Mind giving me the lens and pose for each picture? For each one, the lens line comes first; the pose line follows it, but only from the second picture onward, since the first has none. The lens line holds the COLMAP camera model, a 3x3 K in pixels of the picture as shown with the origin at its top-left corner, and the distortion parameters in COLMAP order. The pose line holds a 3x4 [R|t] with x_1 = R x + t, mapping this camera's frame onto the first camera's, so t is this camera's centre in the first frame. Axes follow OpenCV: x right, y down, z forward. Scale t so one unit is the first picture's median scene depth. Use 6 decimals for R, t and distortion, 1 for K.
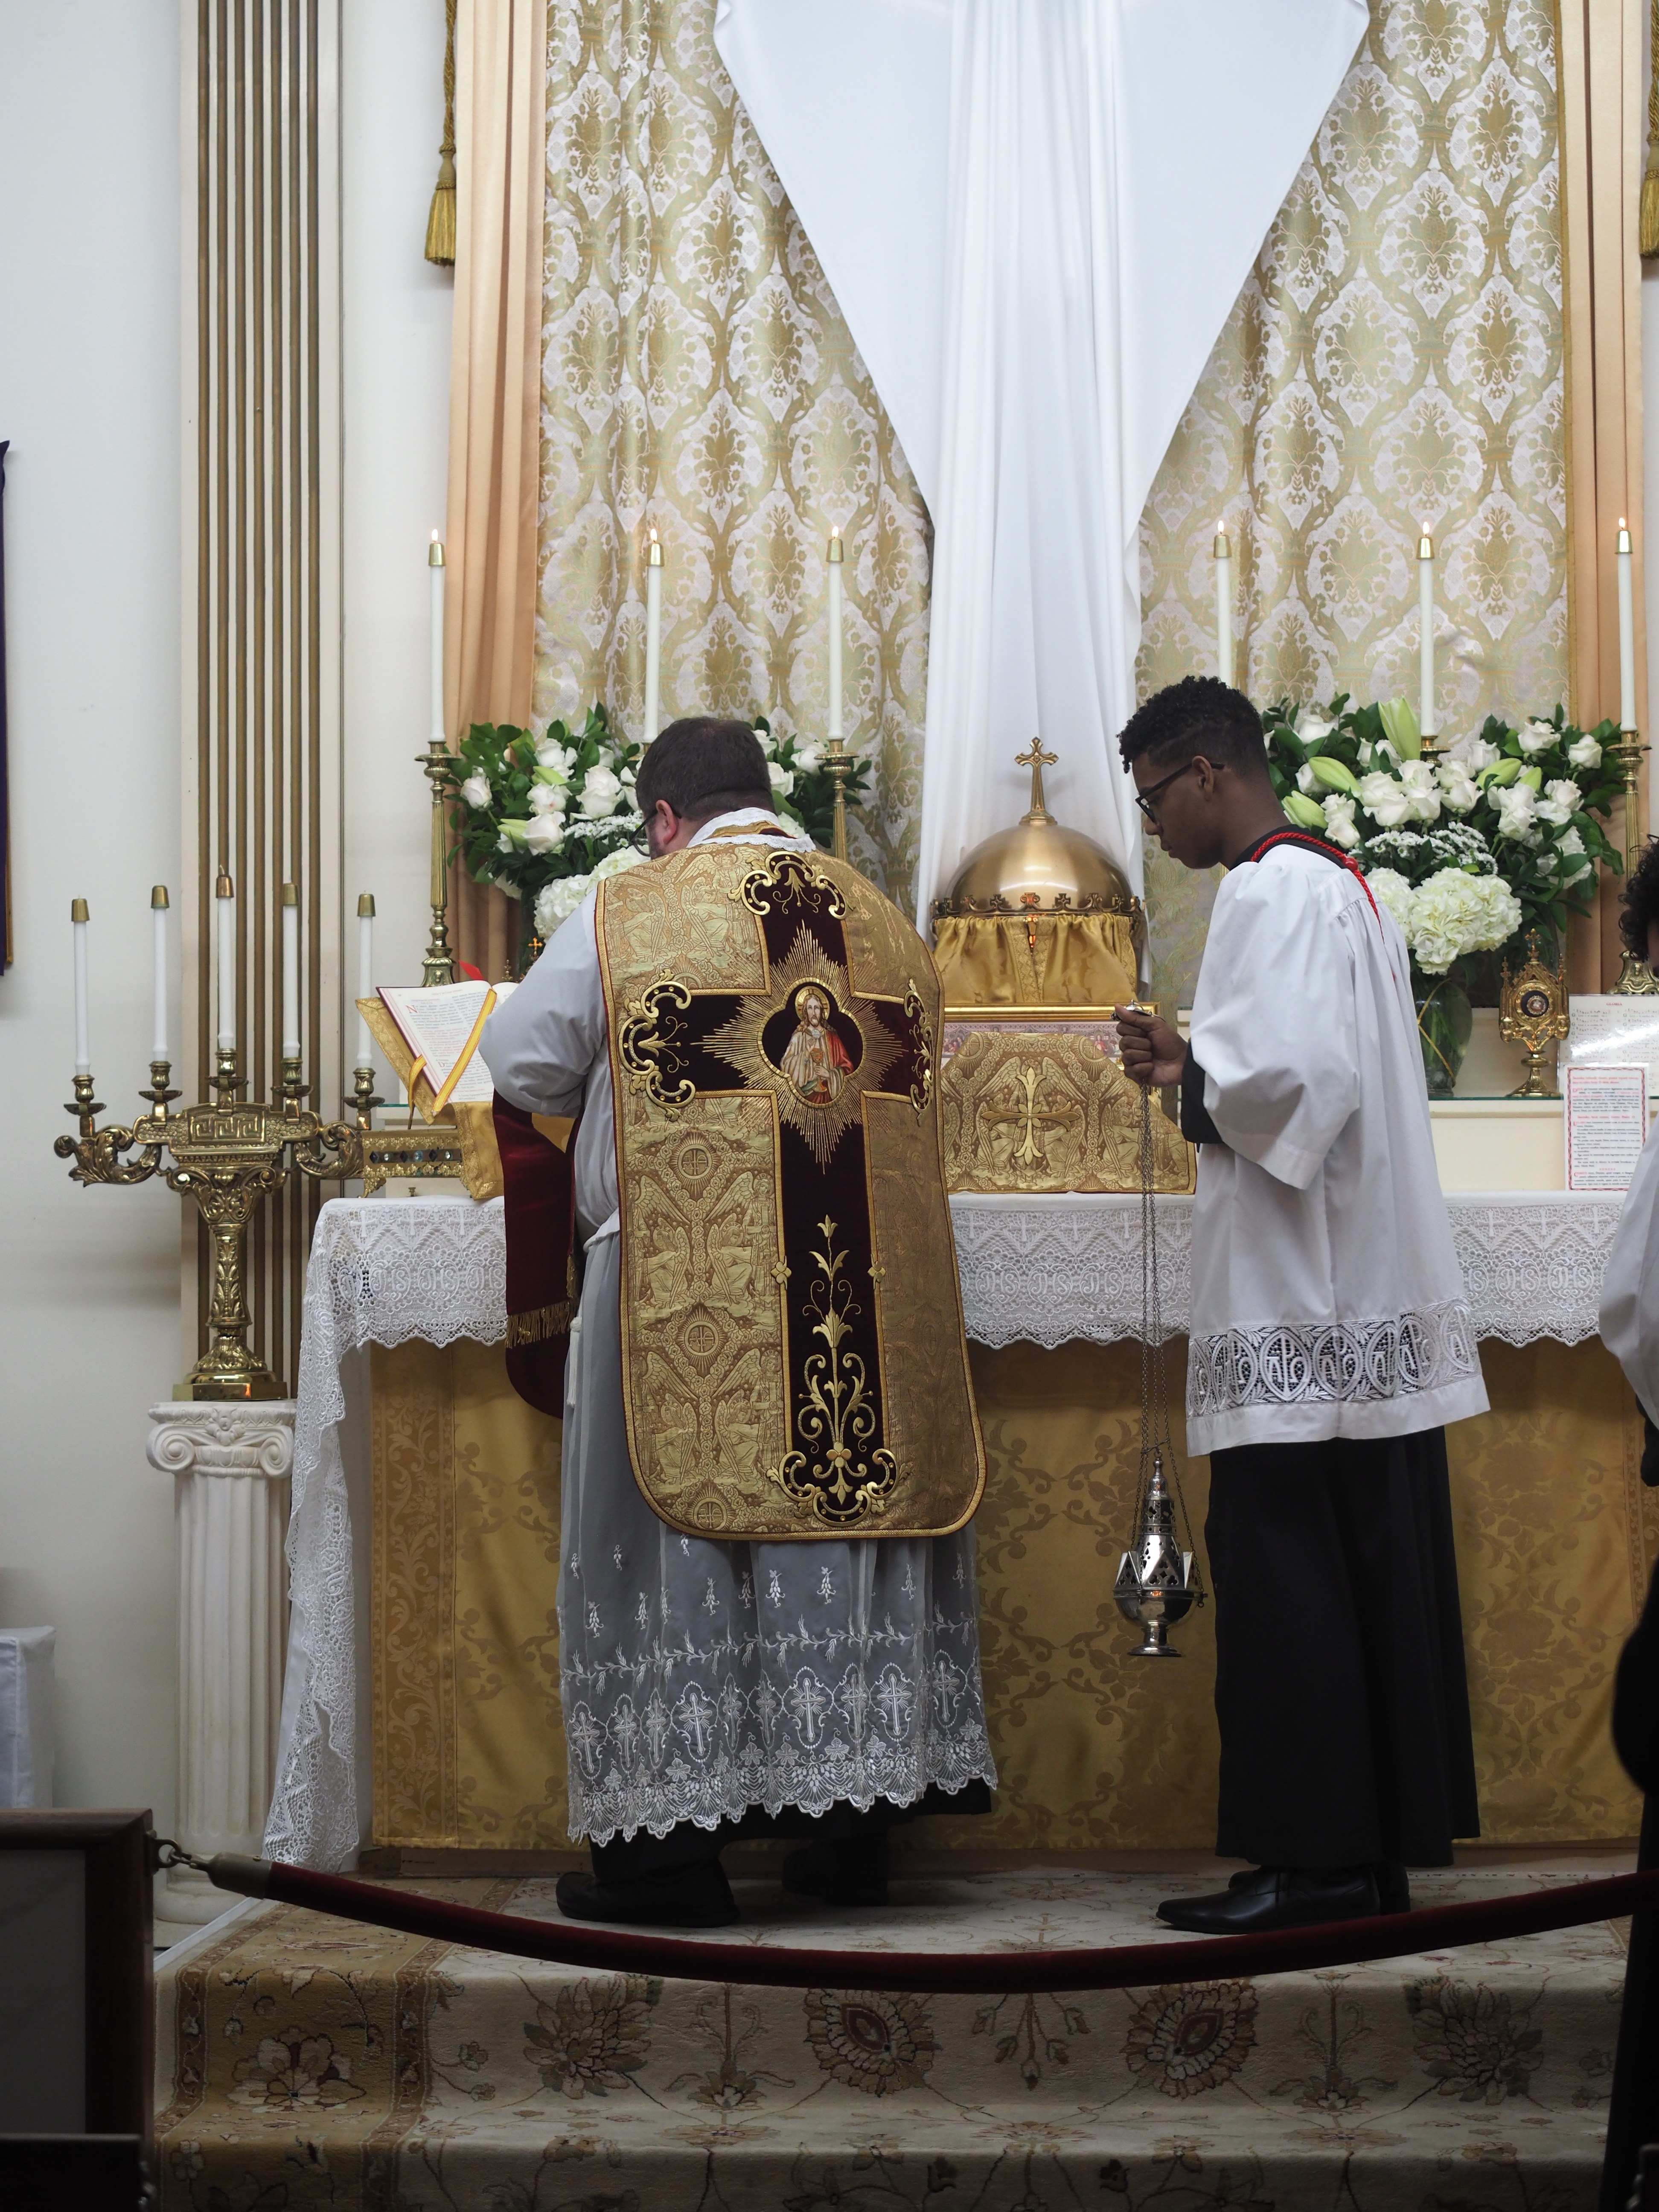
lens RADIAL K [[5097.9, 0, 837.8], [0, 5097.9, 1108.4], [0, 0, 1]] dist [0.025558, 0.000000]
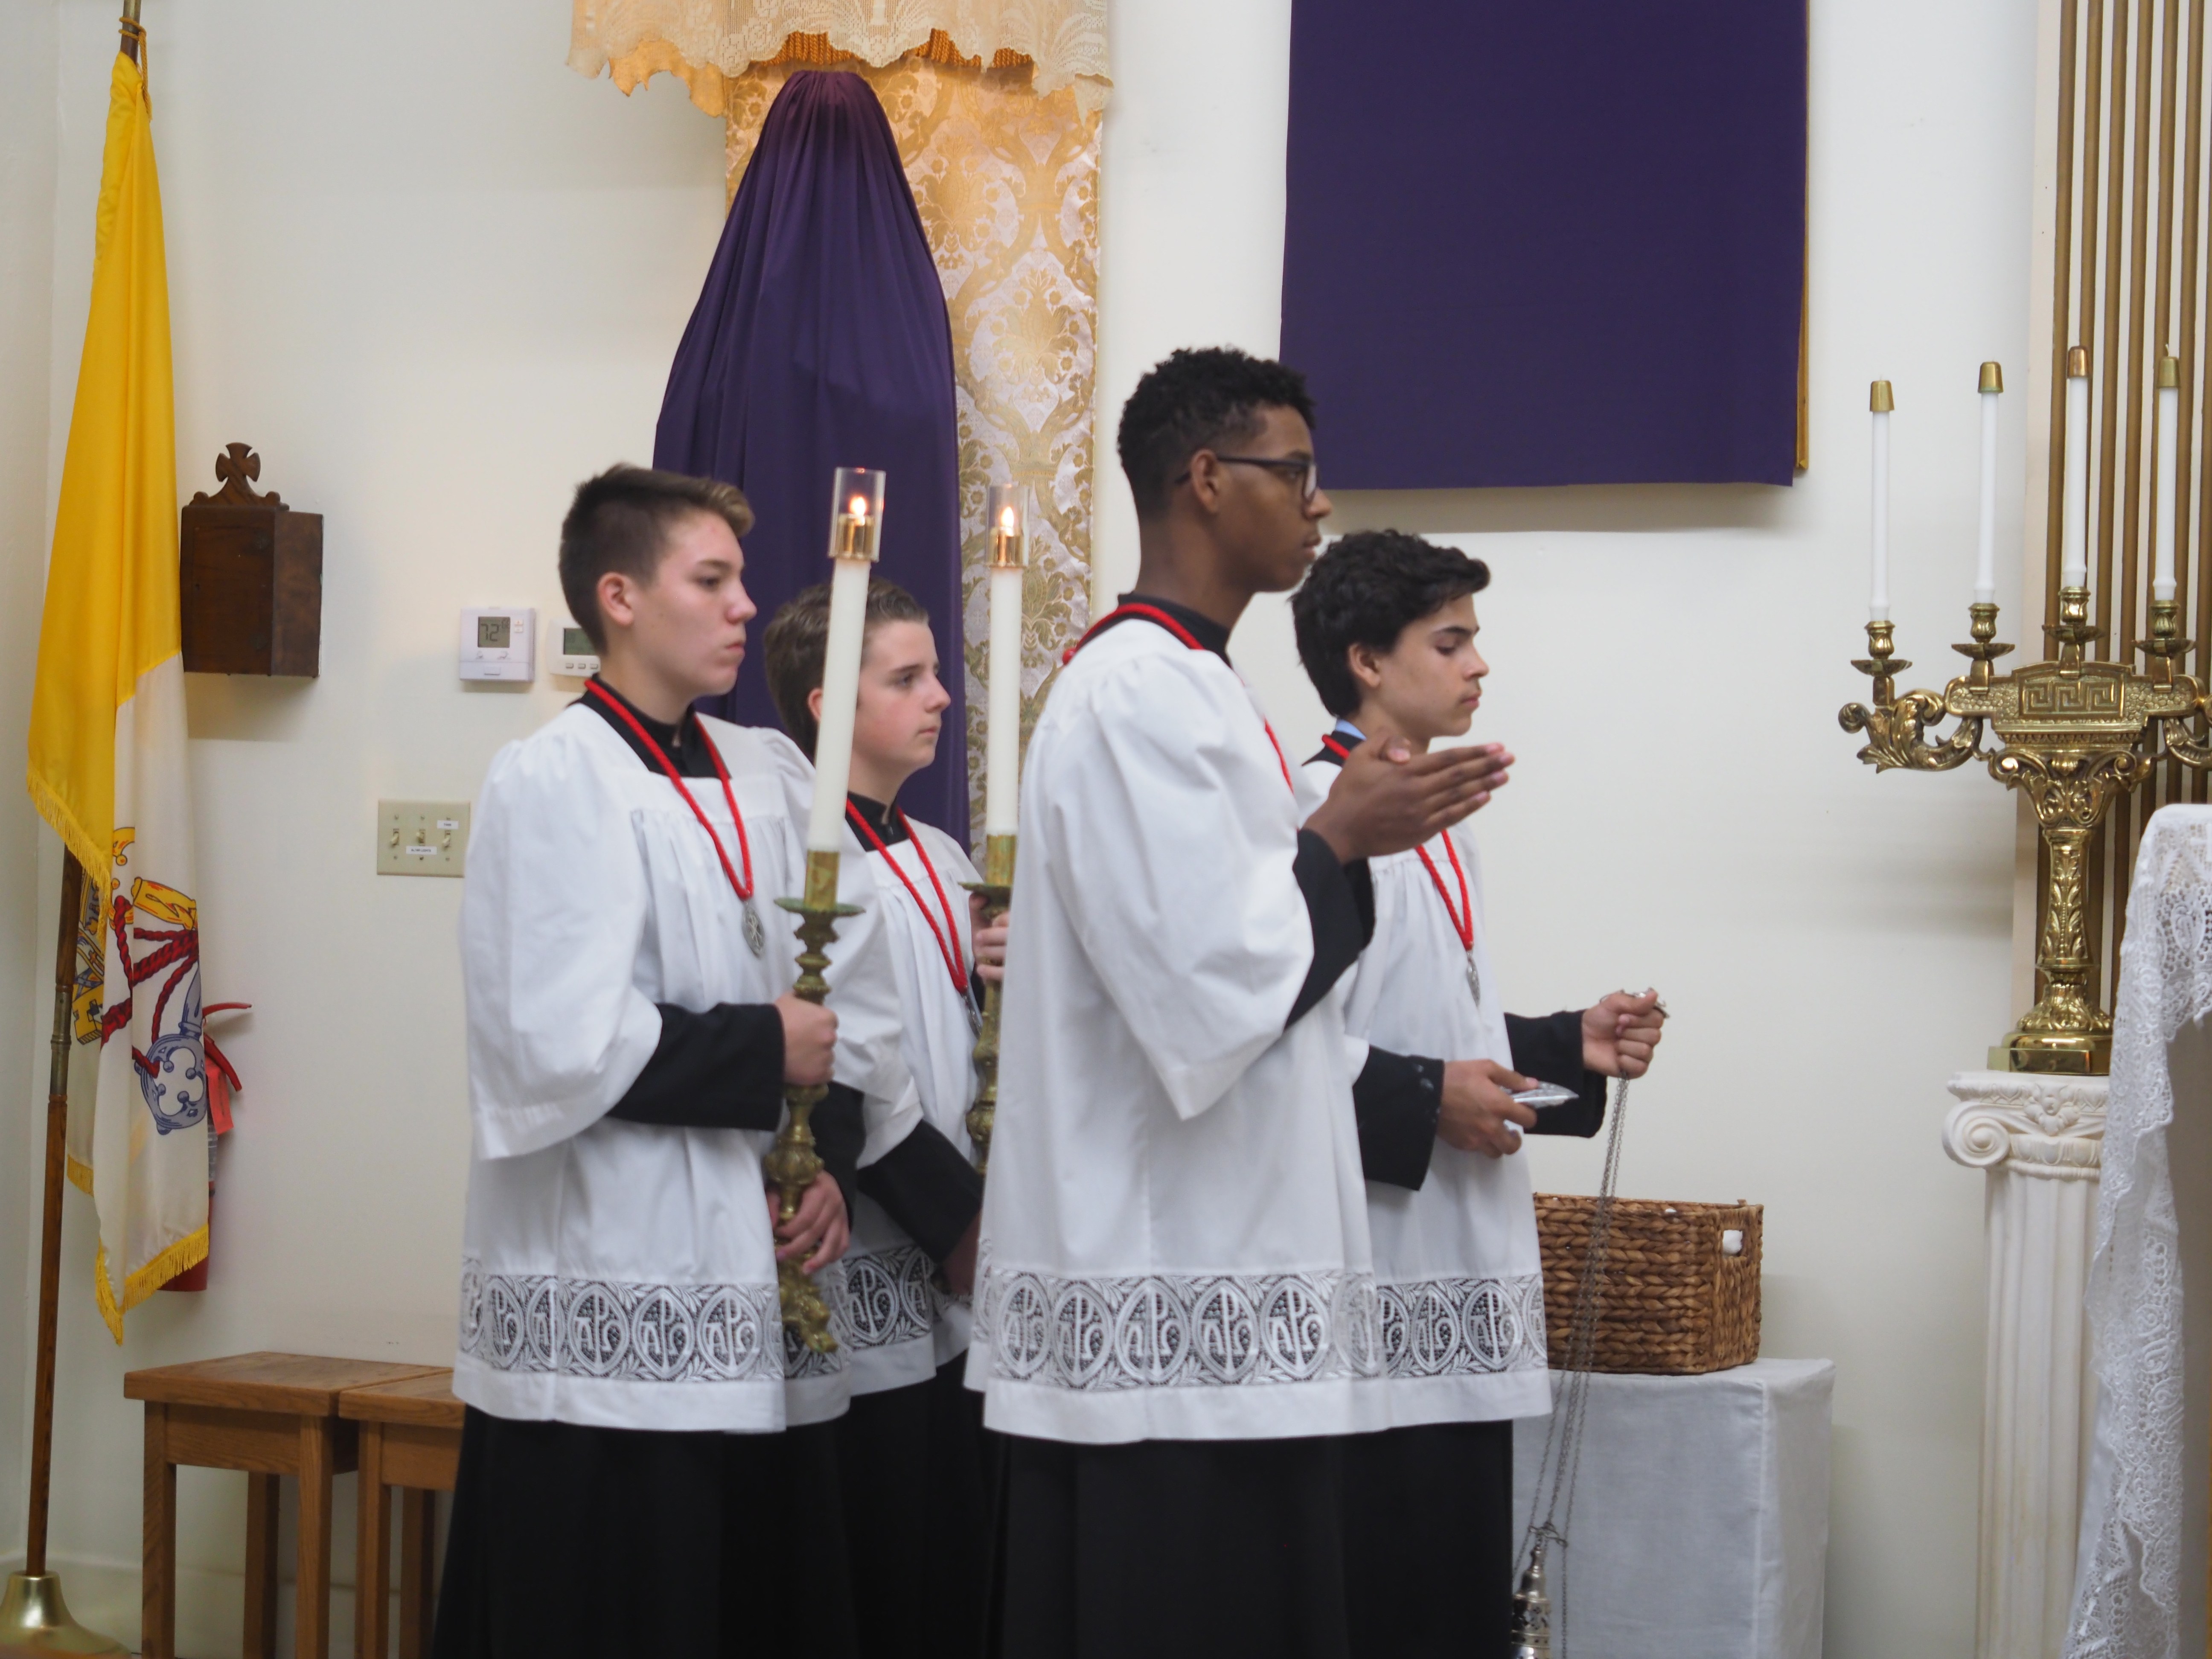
lens RADIAL K [[5097.9, 0, 1109.2], [0, 5097.9, 909.4], [0, 0, 1]] dist [0.025558, 0.000000]
pose [[0.926642, 0.032409, -0.374546, 0.025973], [-0.012234, 0.998349, 0.056117, -0.004920], [0.375747, -0.047418, 0.925509, 0.275481]]
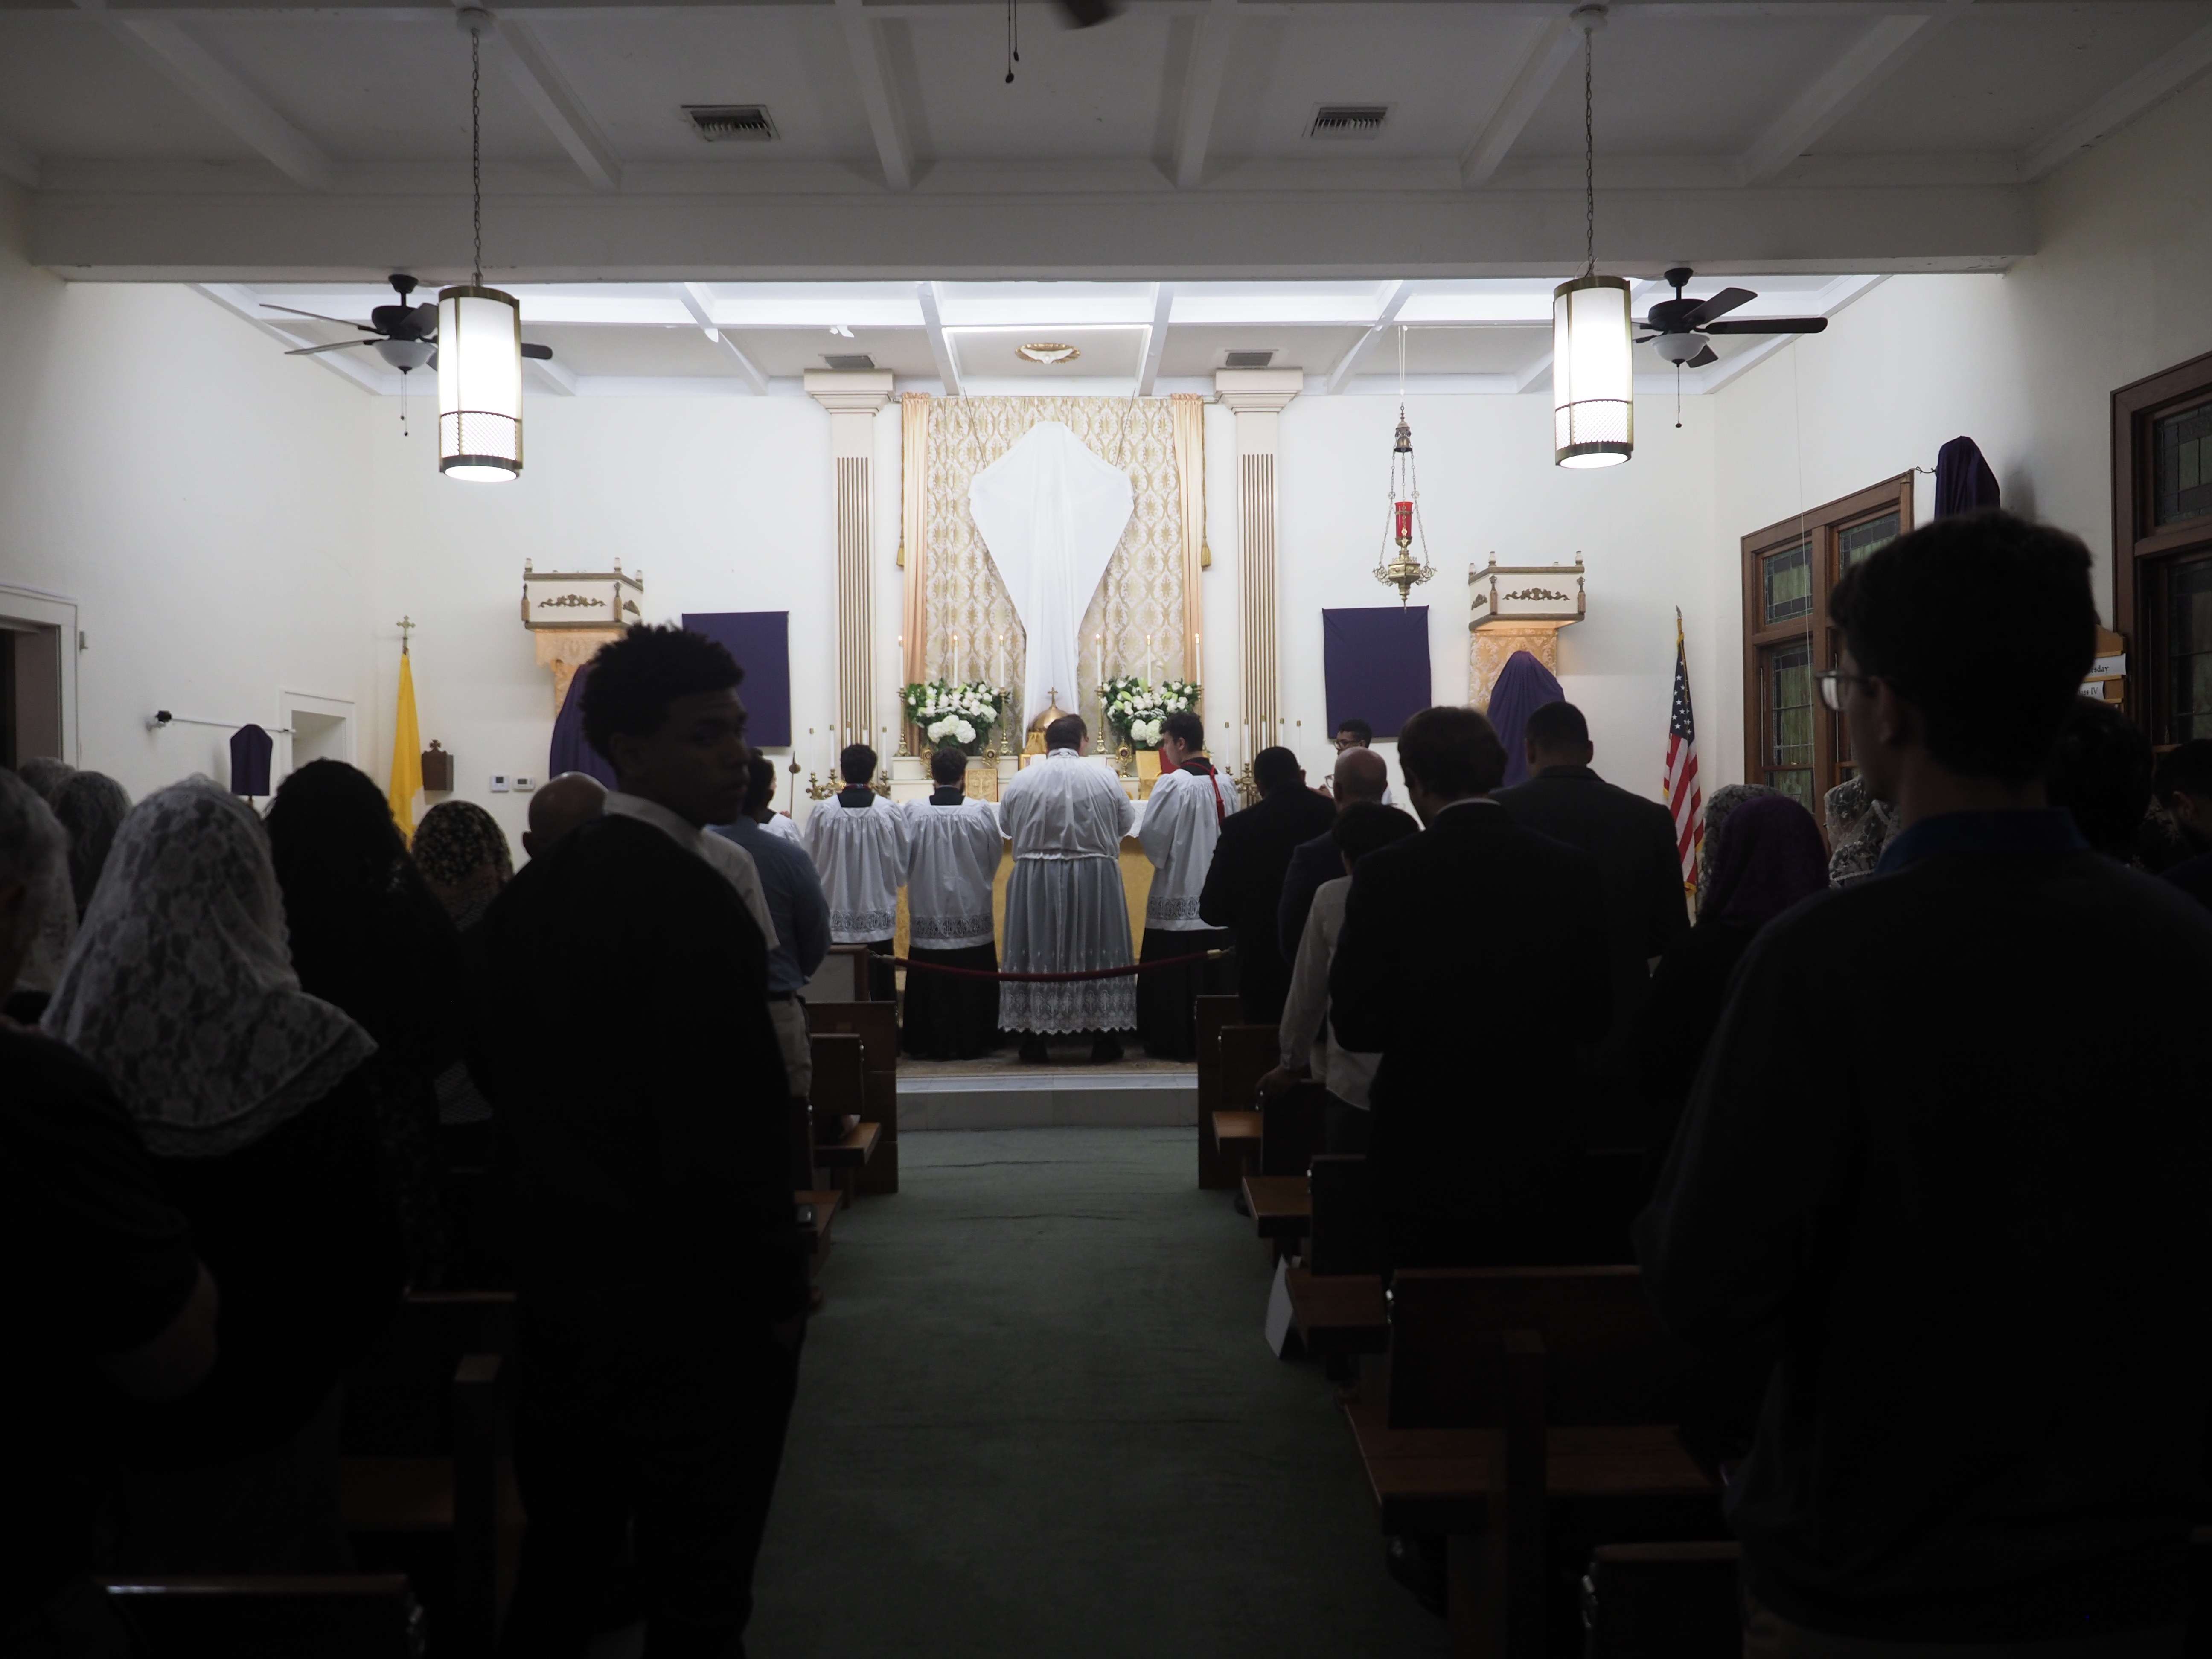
lens RADIAL K [[1660.9, 0, 1103.7], [0, 1660.9, 828.2], [0, 0, 1]] dist [-0.000931, 0.002812]
pose [[0.996187, -0.009247, 0.086757, -0.034997], [0.005960, 0.999258, 0.038062, -0.011127], [-0.087045, -0.037400, 0.995502, -0.305648]]
